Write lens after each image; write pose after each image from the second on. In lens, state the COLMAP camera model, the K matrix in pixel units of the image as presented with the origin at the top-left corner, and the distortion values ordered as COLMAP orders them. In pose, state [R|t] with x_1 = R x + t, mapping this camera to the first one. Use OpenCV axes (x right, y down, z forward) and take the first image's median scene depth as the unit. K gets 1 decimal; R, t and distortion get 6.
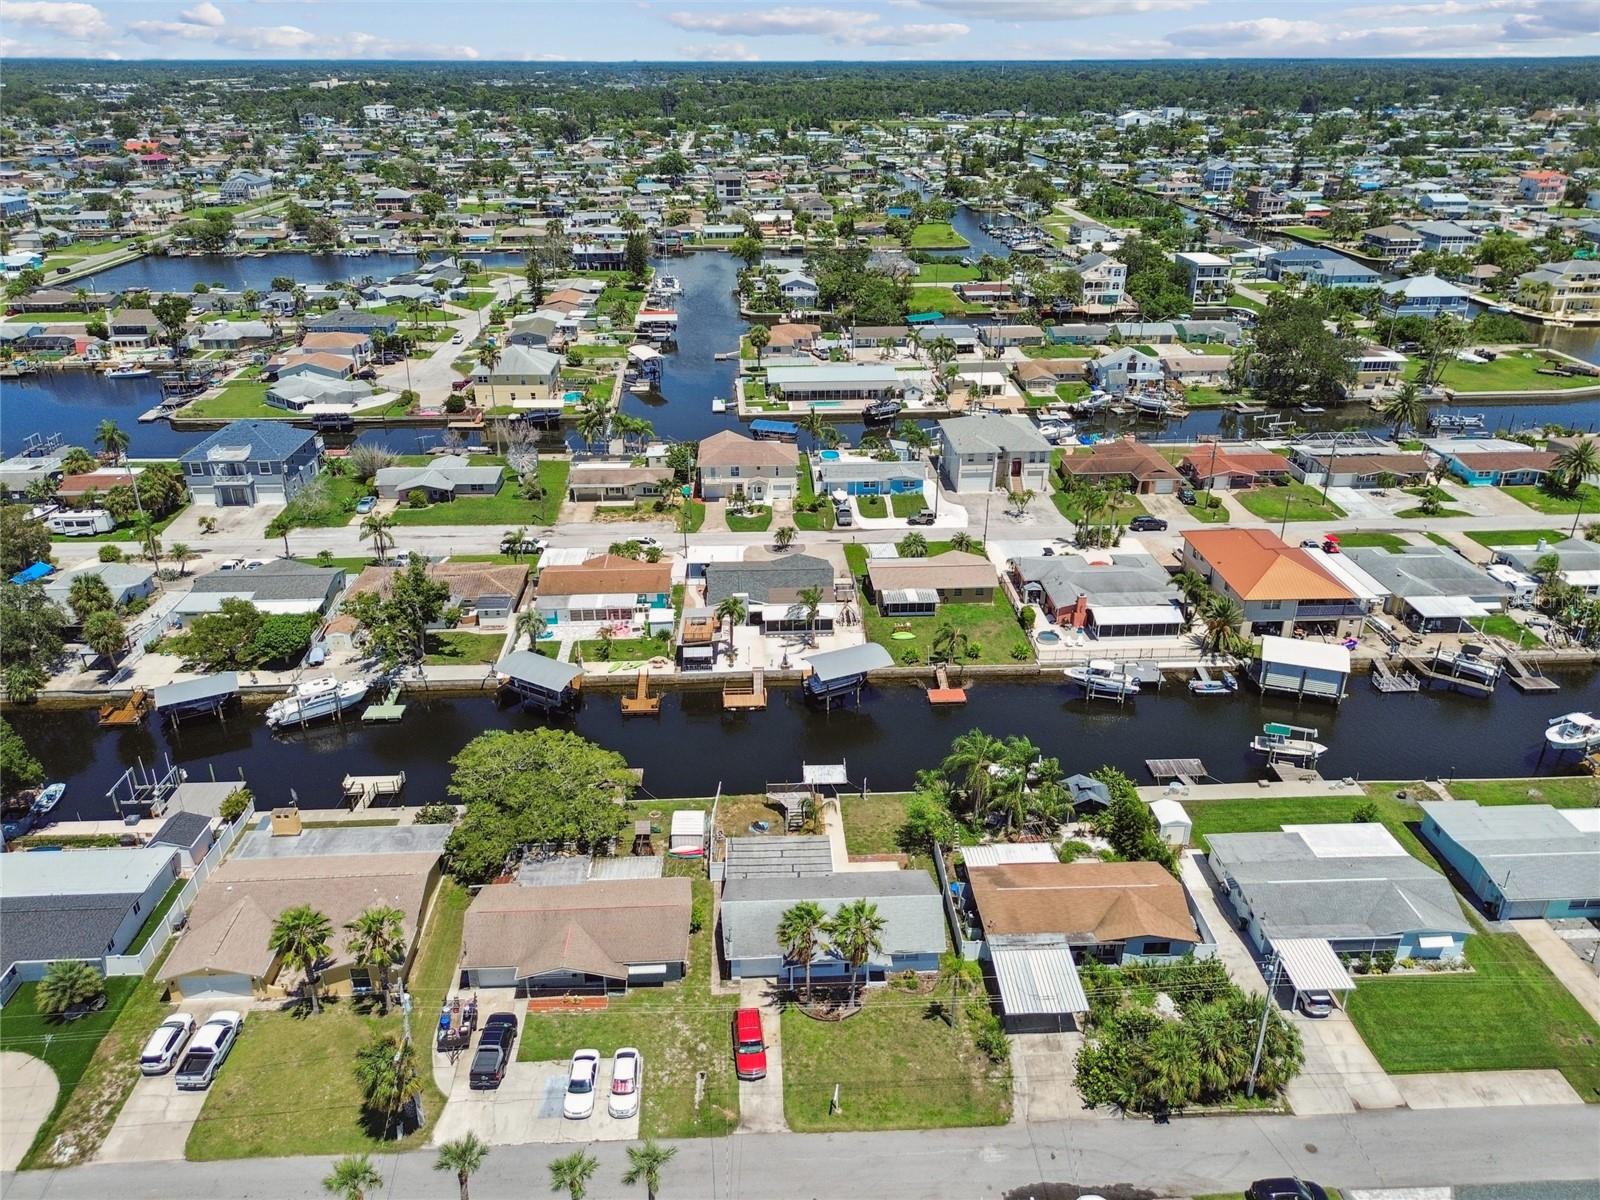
lens RADIAL K [[1149.1, 0, 805.4], [0, 1149.1, 604.7], [0, 0, 1]] dist [0.068207, -0.076475]
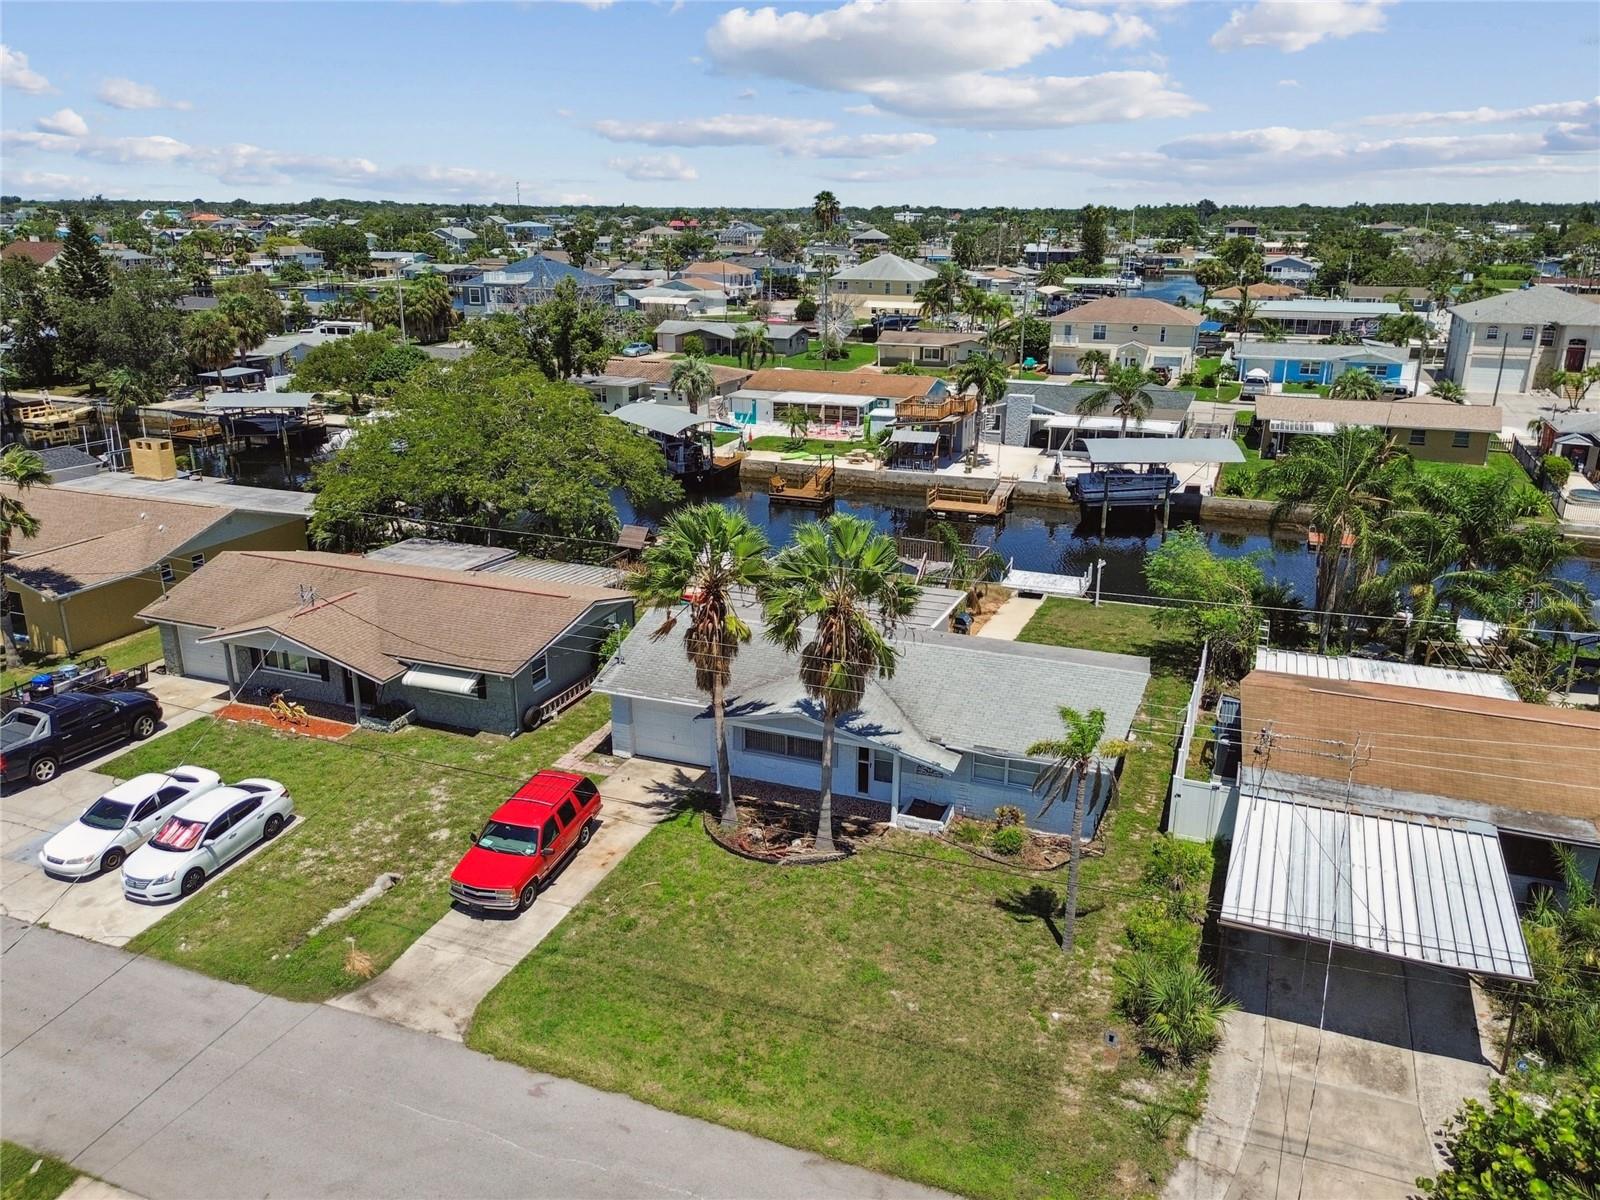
lens RADIAL K [[1207.1, 0, 803.9], [0, 1207.1, 602.1], [0, 0, 1]] dist [0.077205, -0.090037]
pose [[0.911996, 0.131301, -0.388617, 0.111107], [-0.178632, 0.979963, -0.088110, 0.188860], [0.369261, 0.149776, 0.917177, 0.382180]]
